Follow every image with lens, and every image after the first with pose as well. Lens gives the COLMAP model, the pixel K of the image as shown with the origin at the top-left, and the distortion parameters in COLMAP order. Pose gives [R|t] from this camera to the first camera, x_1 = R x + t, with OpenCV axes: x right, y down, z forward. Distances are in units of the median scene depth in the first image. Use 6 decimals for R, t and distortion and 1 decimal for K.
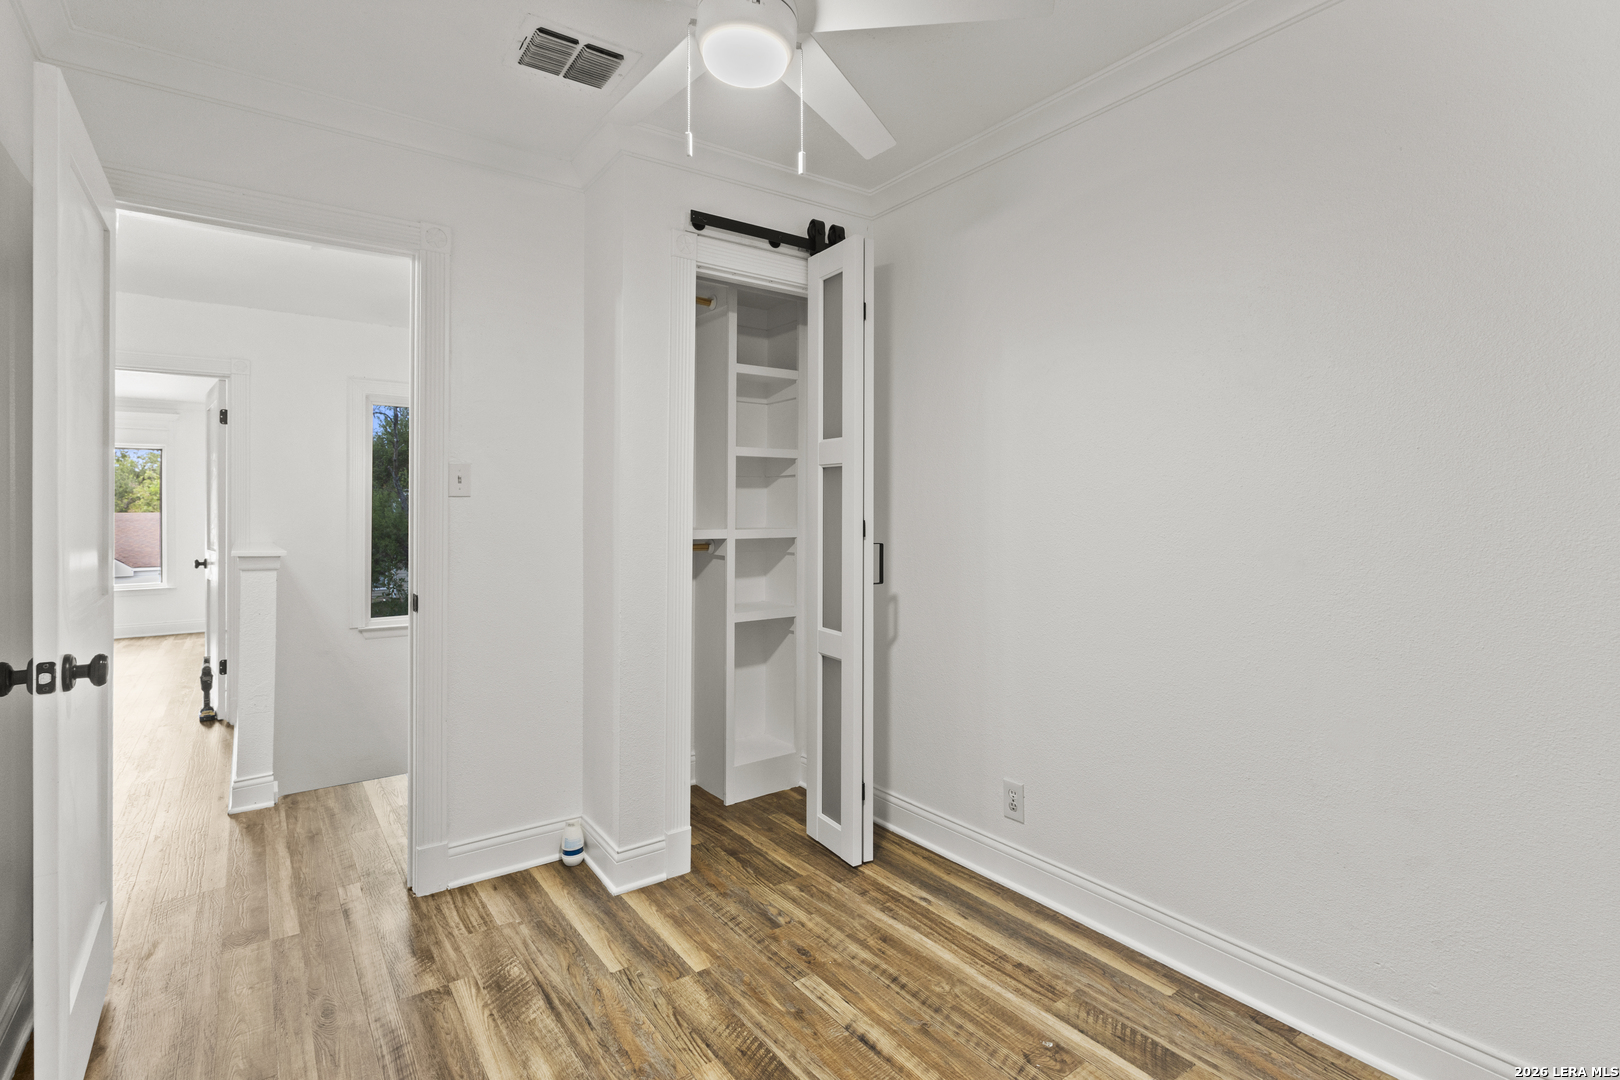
lens RADIAL K [[767.0, 0, 755.0], [0, 767.0, 509.2], [0, 0, 1]] dist [-0.002480, 0.003199]
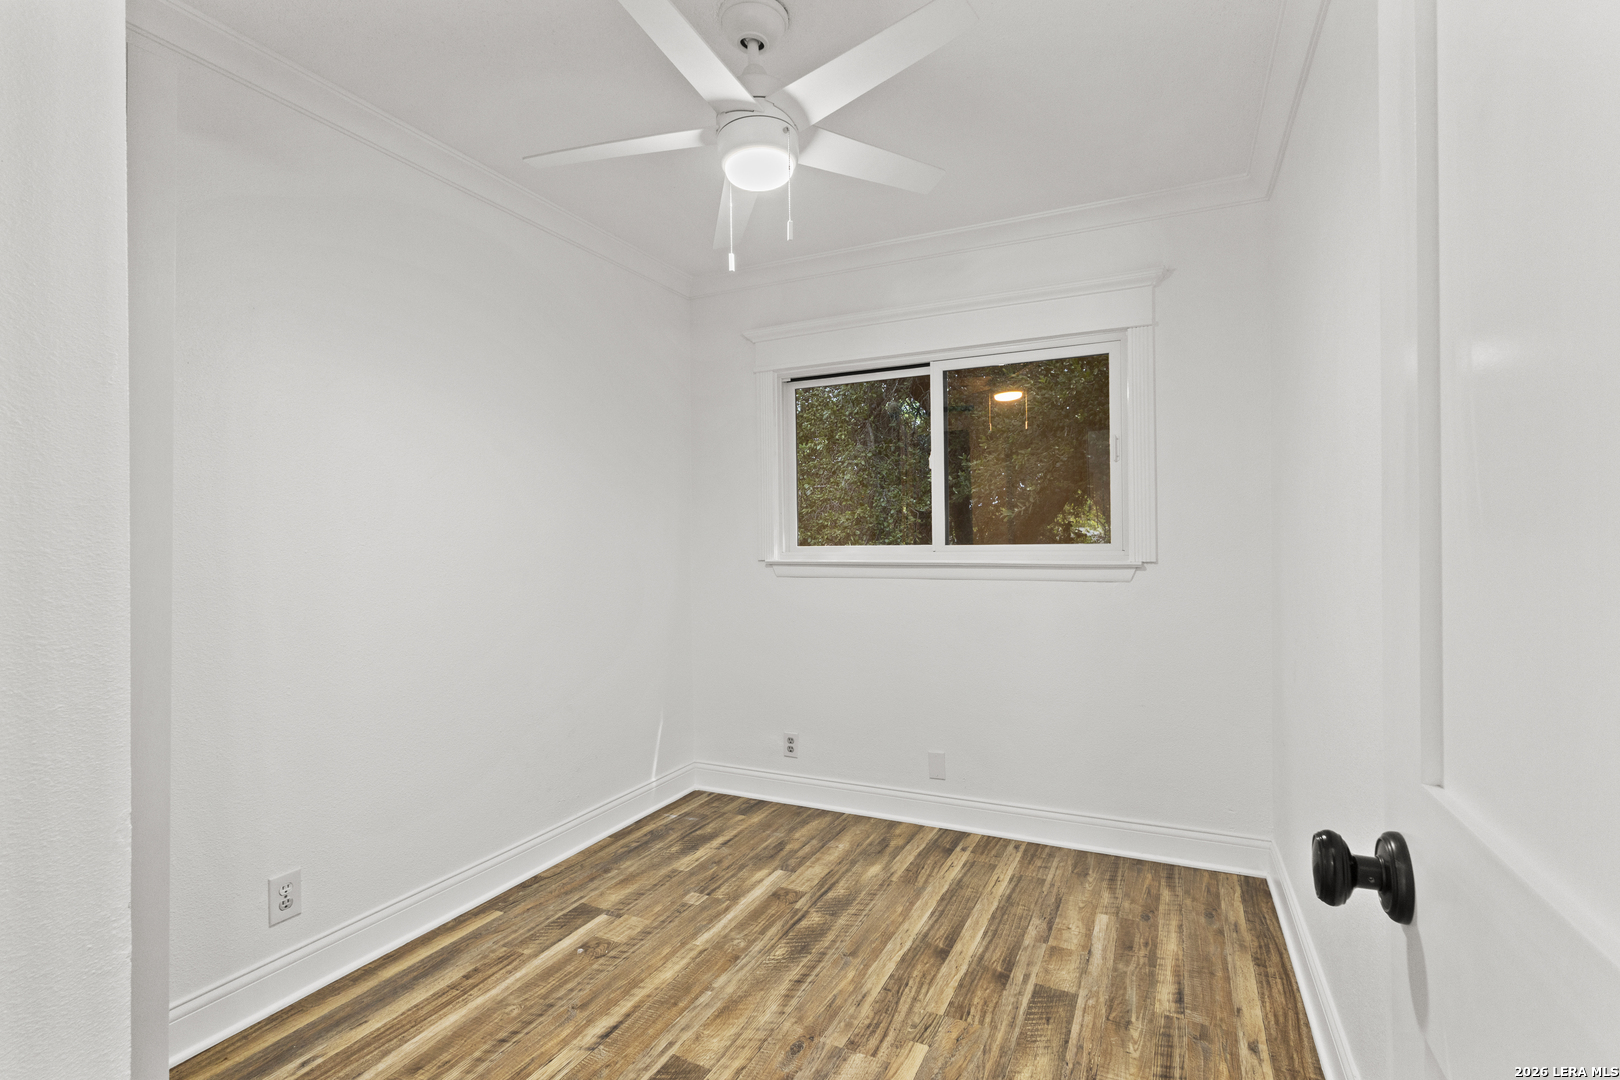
lens RADIAL K [[767.0, 0, 796.6], [0, 767.0, 538.8], [0, 0, 1]] dist [-0.002480, 0.003199]
pose [[-0.497212, 0.003442, 0.867622, -0.866387], [0.001481, 0.999994, -0.003118, -0.024180], [-0.867628, -0.000265, -0.497215, 1.176425]]
